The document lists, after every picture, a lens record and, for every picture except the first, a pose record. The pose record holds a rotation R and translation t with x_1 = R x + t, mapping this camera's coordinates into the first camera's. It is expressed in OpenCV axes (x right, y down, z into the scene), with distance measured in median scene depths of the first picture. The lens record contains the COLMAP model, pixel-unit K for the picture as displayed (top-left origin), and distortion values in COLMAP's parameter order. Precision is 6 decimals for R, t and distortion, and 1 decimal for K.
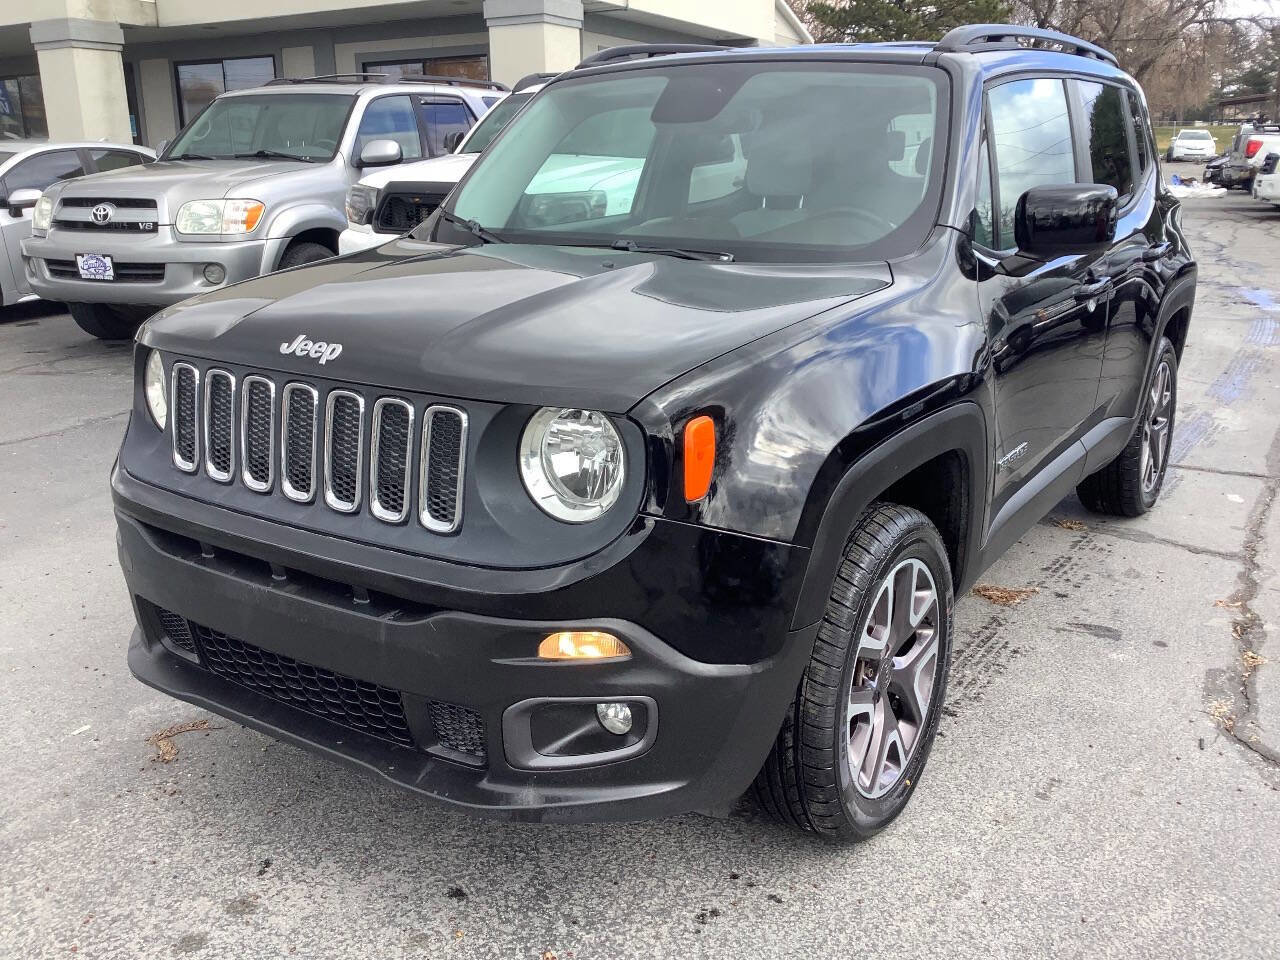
lens RADIAL K [[1125.5, 0, 640.0], [0, 1125.5, 480.0], [0, 0, 1]] dist [0.092961, -0.150862]
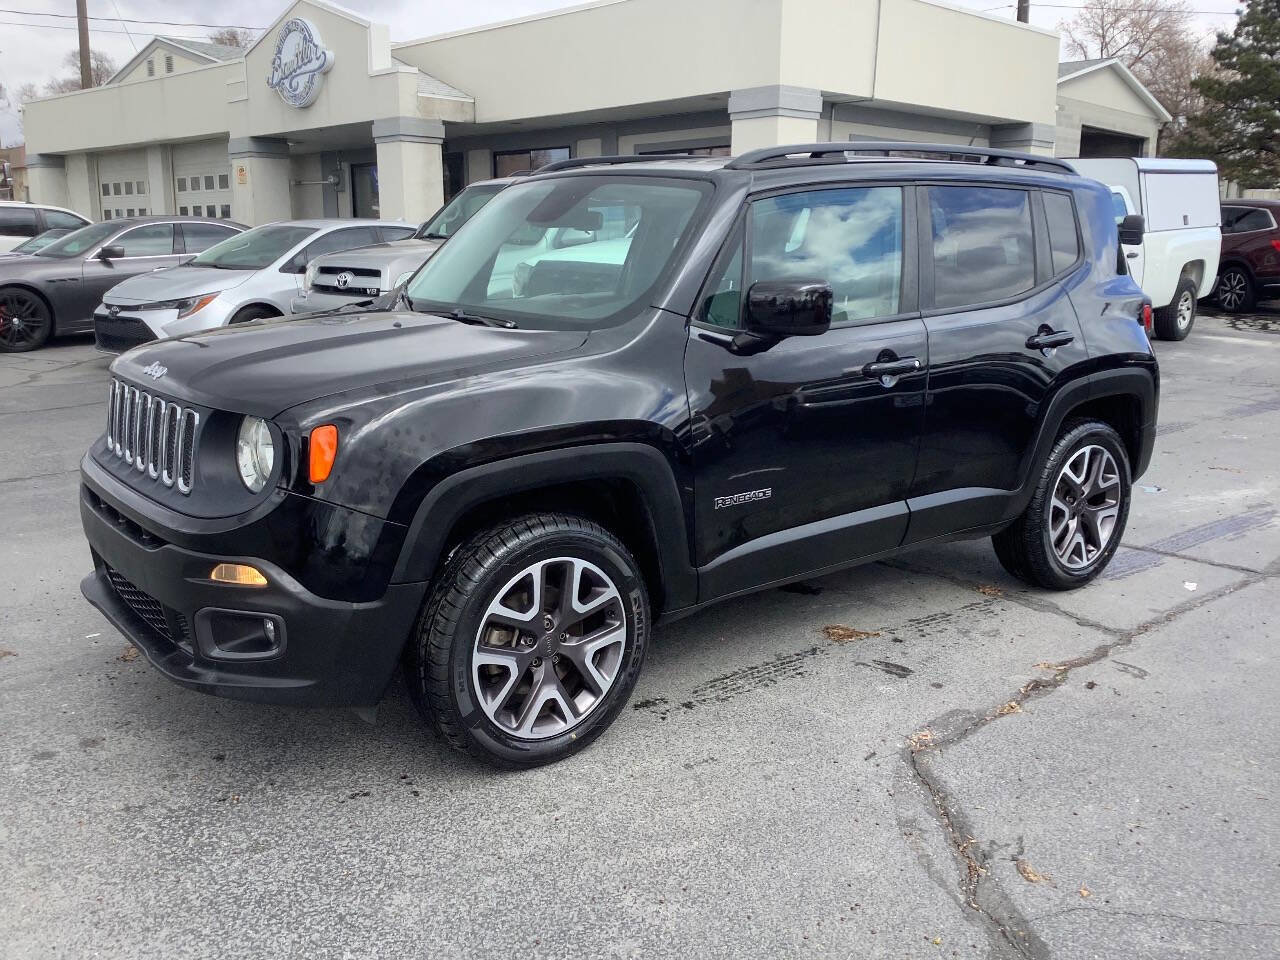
lens RADIAL K [[1125.5, 0, 640.0], [0, 1125.5, 480.0], [0, 0, 1]] dist [0.092961, -0.150862]
pose [[0.953888, 0.077400, -0.290012, 0.639771], [-0.095466, 0.994243, -0.048653, 0.034082], [0.284576, 0.074096, 0.955786, -0.206552]]
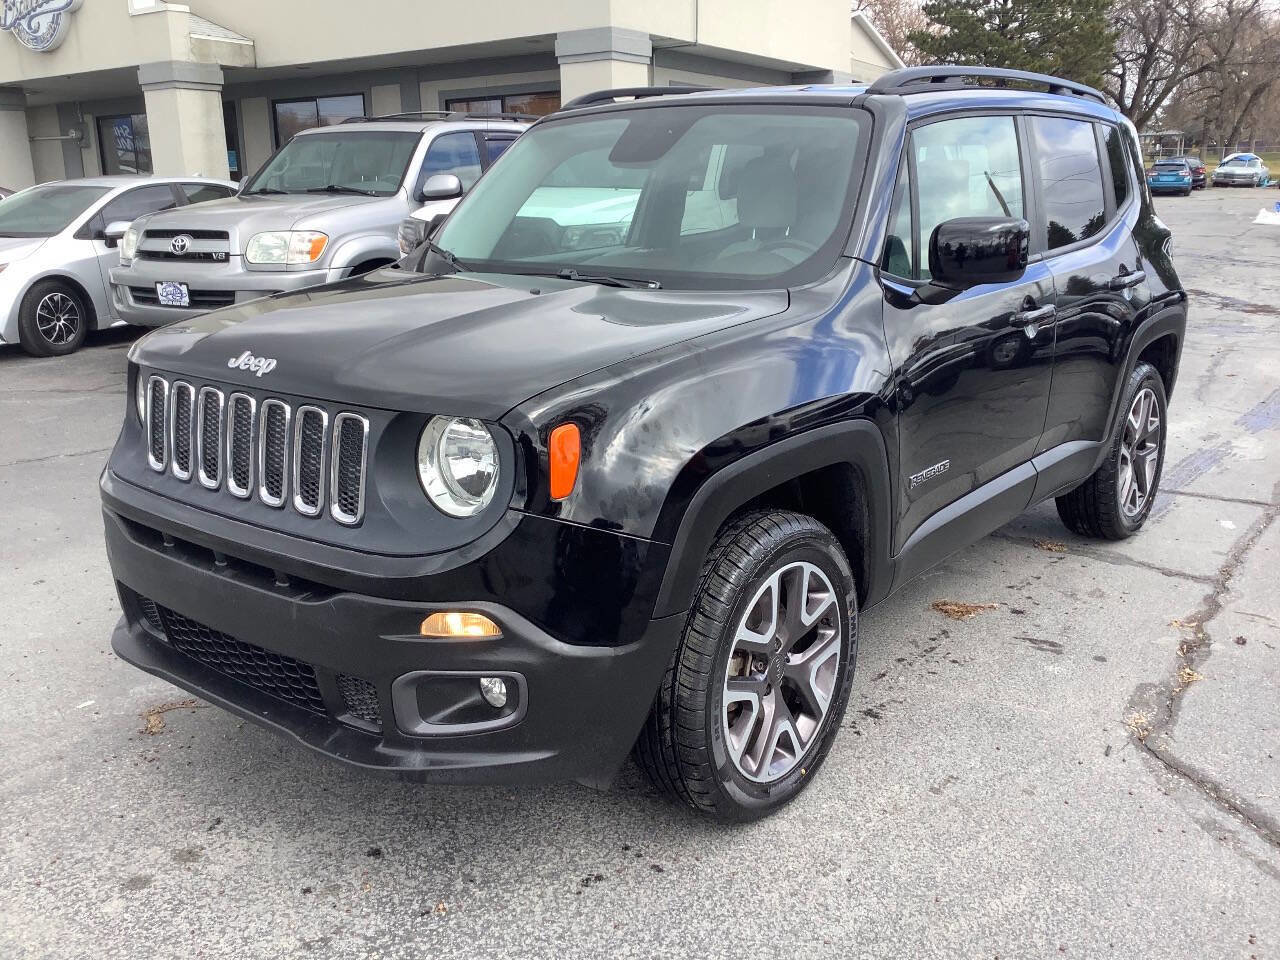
lens RADIAL K [[1125.5, 0, 640.0], [0, 1125.5, 480.0], [0, 0, 1]] dist [0.092961, -0.150862]
pose [[0.996414, 0.015717, -0.083133, 0.163186], [-0.017706, 0.999573, -0.023245, 0.017405], [0.082732, 0.024634, 0.996267, -0.087241]]
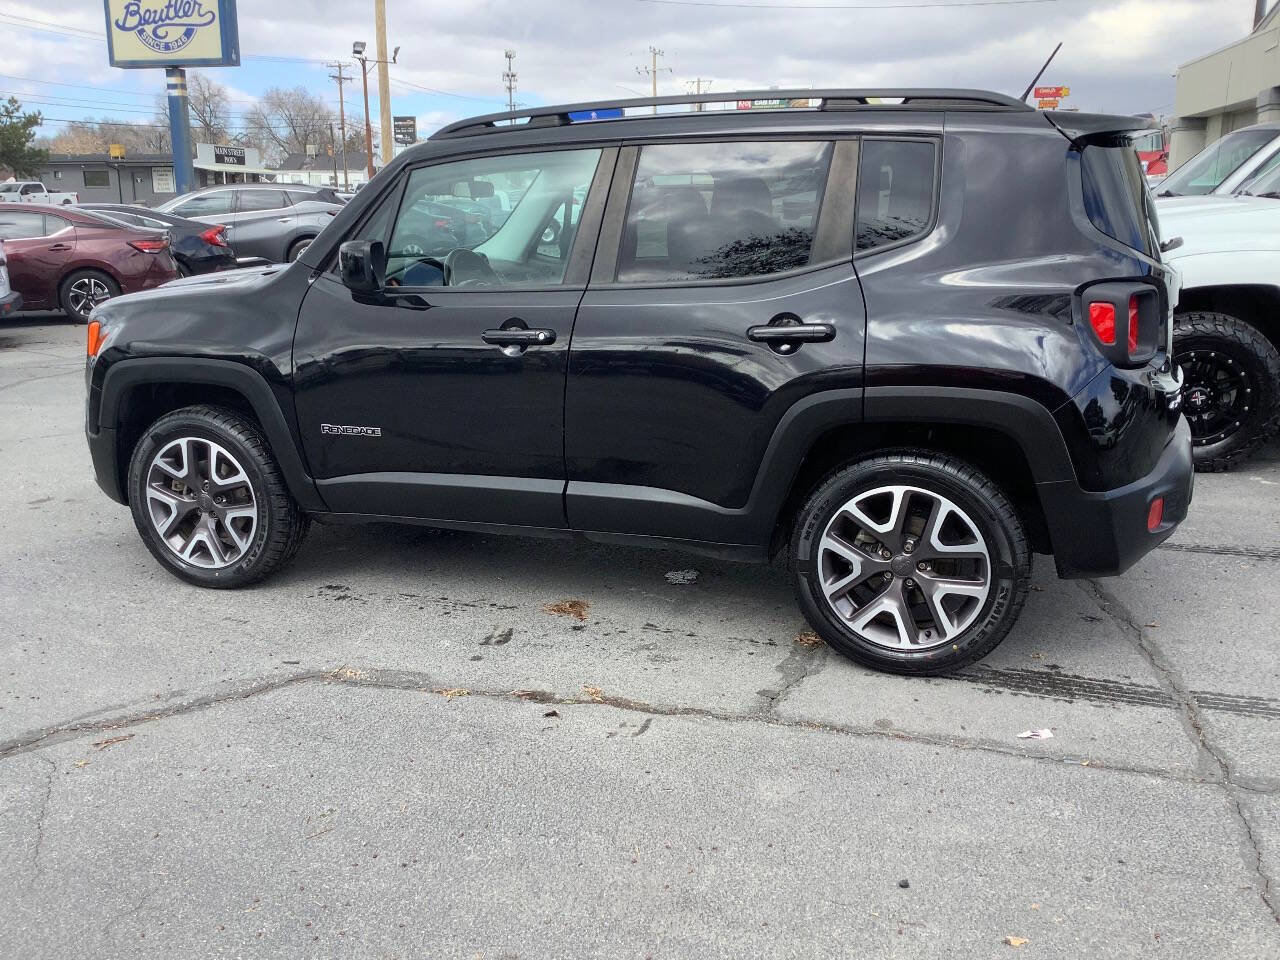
lens RADIAL K [[1145.5, 0, 640.0], [0, 1145.5, 480.0], [0, 0, 1]] dist [0.162348, -0.332533]
pose [[0.243782, 0.235050, -0.940915, 1.988873], [-0.259203, 0.950684, 0.170334, -0.333247], [0.934550, 0.202364, 0.292686, 1.037224]]
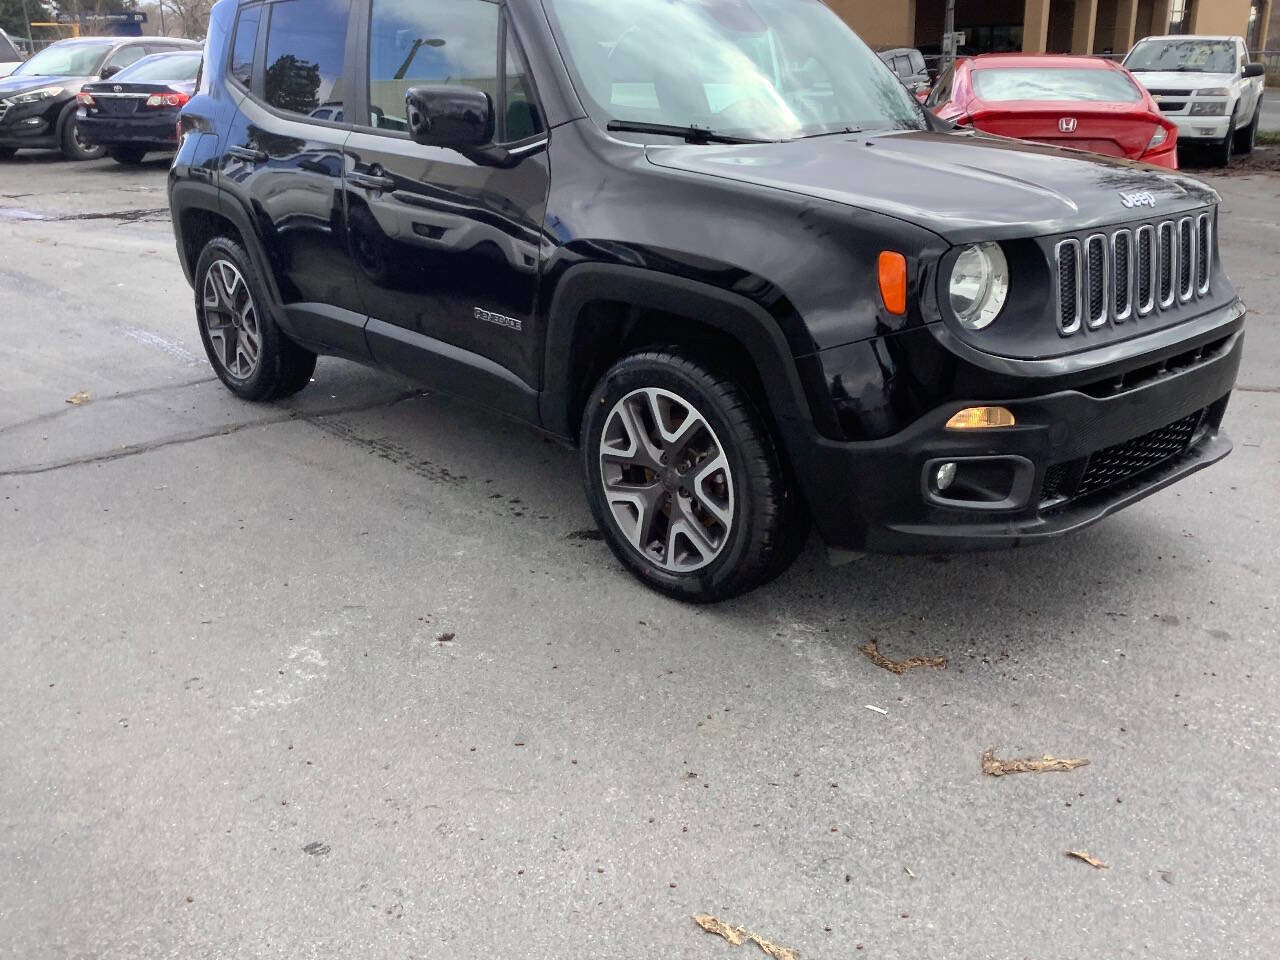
lens RADIAL K [[1125.5, 0, 640.0], [0, 1125.5, 480.0], [0, 0, 1]] dist [0.092961, -0.150862]
pose [[0.238506, -0.318077, 0.917574, -1.474652], [0.259106, 0.931433, 0.255532, -0.254034], [-0.935938, 0.176803, 0.304568, 0.999289]]
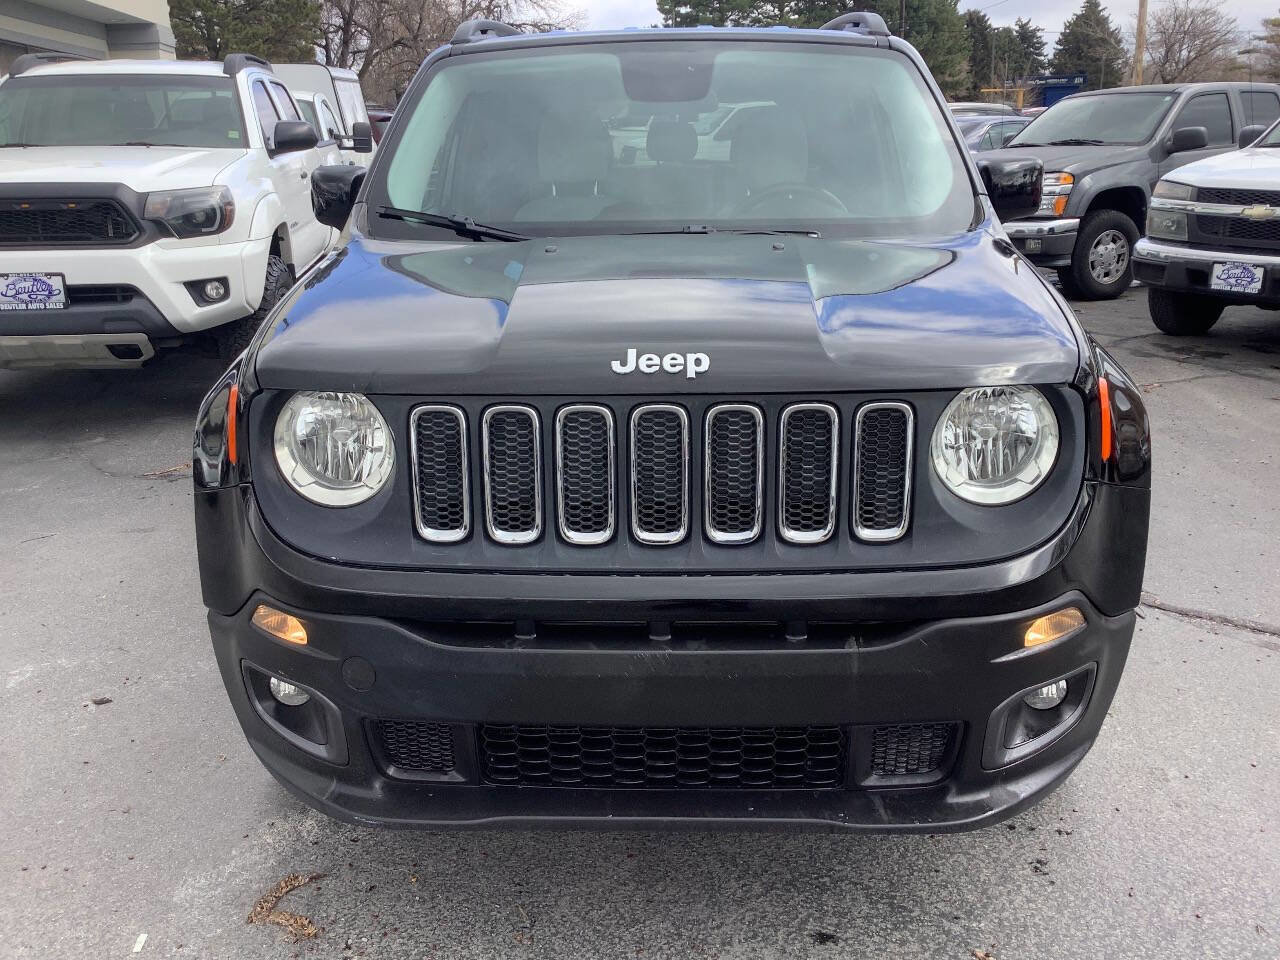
lens RADIAL K [[1125.5, 0, 640.0], [0, 1125.5, 480.0], [0, 0, 1]] dist [0.092961, -0.150862]
pose [[0.851590, -0.162767, 0.498298, -0.605123], [0.161042, 0.985837, 0.046800, -0.058868], [-0.498858, 0.040393, 0.865742, 0.235153]]
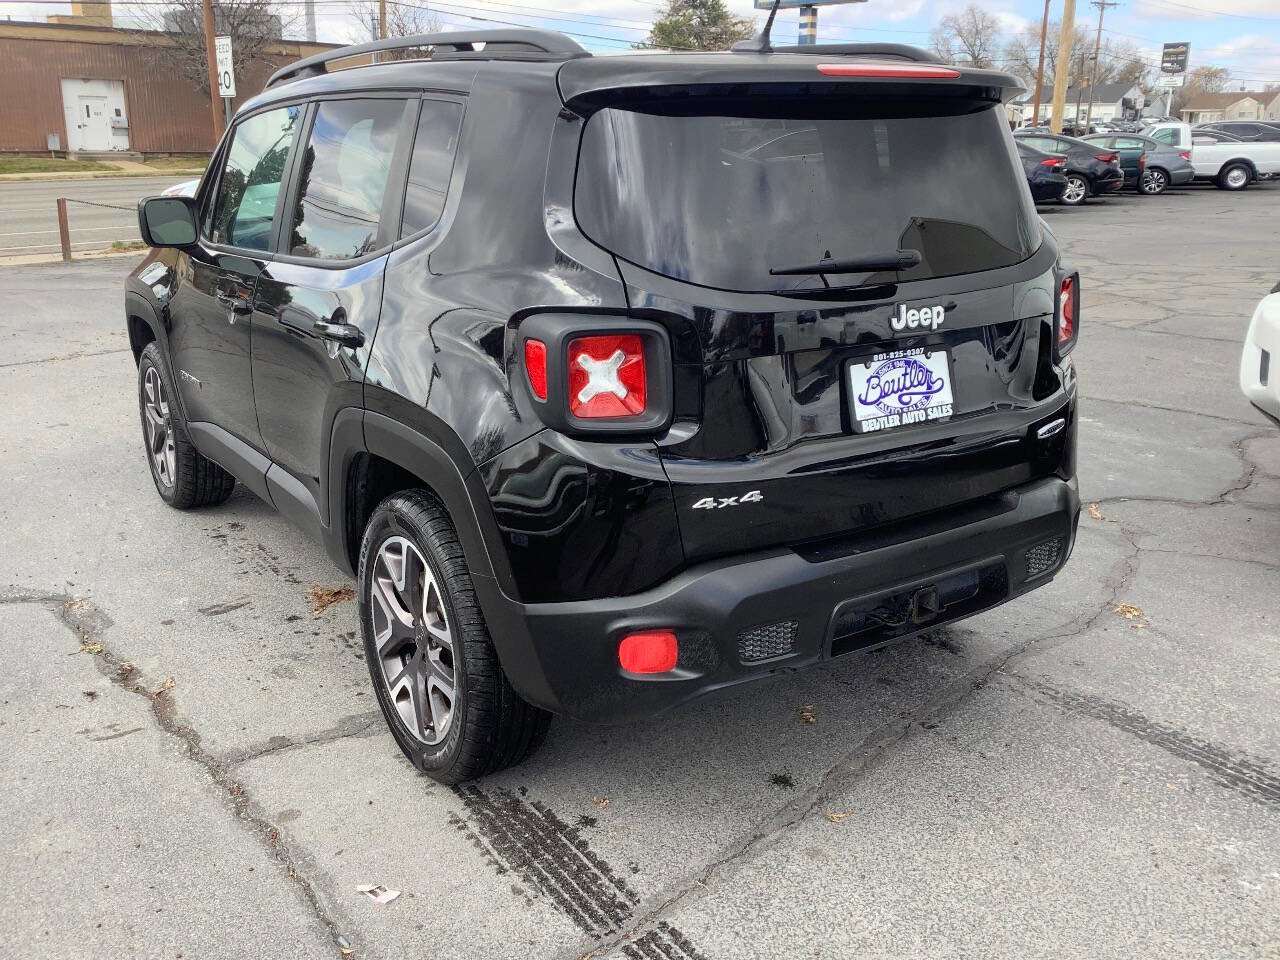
lens RADIAL K [[1145.5, 0, 640.0], [0, 1145.5, 480.0], [0, 0, 1]] dist [0.162348, -0.332533]
pose [[-0.372165, 0.272248, -0.887341, 1.650967], [-0.252938, 0.890083, 0.379176, -0.690083], [0.893037, 0.365558, -0.262395, 2.183589]]
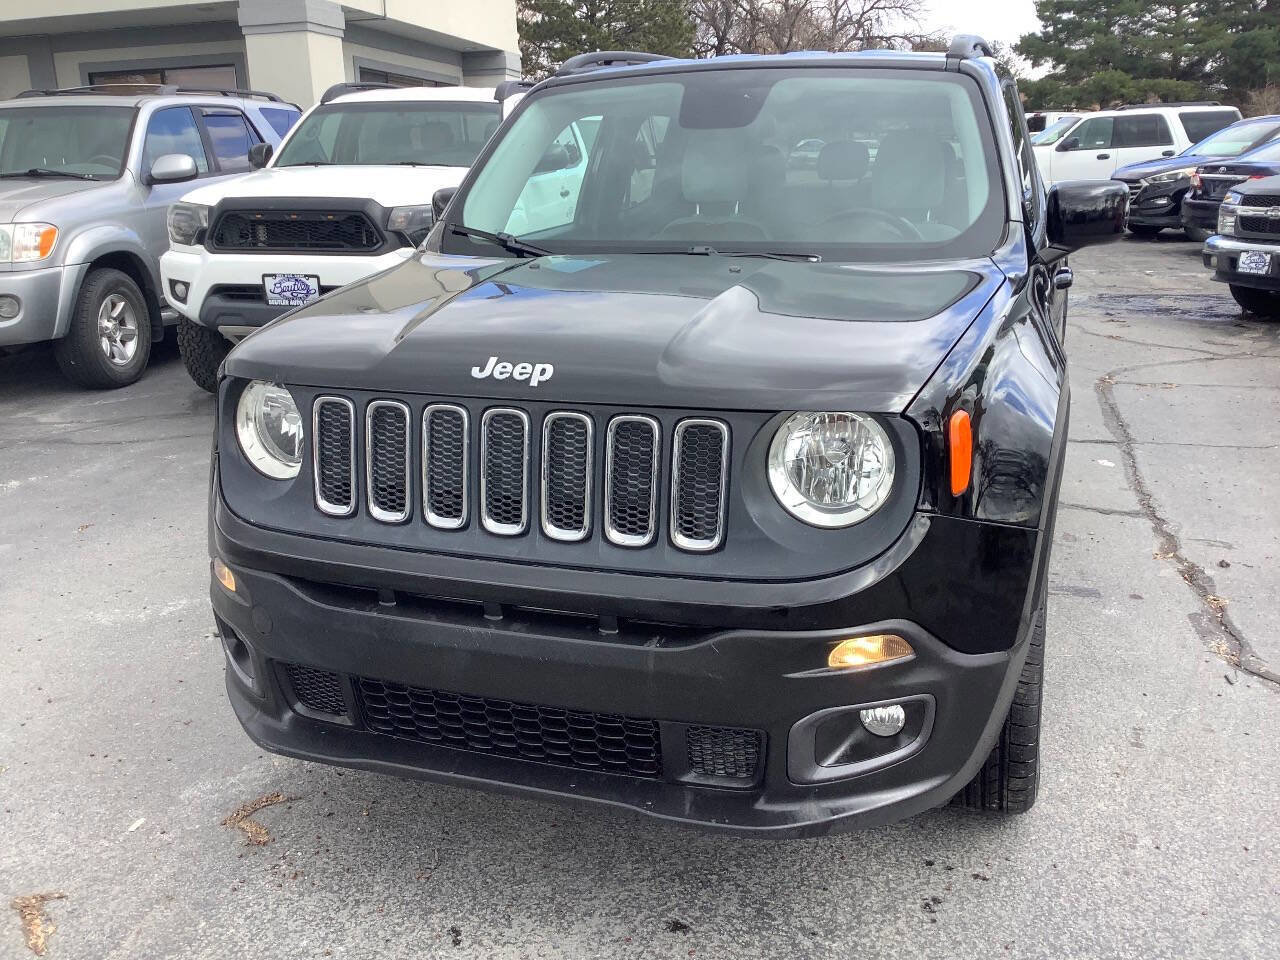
lens RADIAL K [[1123.2, 0, 640.0], [0, 1123.2, 480.0], [0, 0, 1]] dist [0.085081, -0.145957]
pose [[0.967575, -0.083091, 0.238524, -0.343524], [0.085236, 0.996360, 0.001328, -0.014922], [-0.237766, 0.019046, 0.971136, 0.060712]]
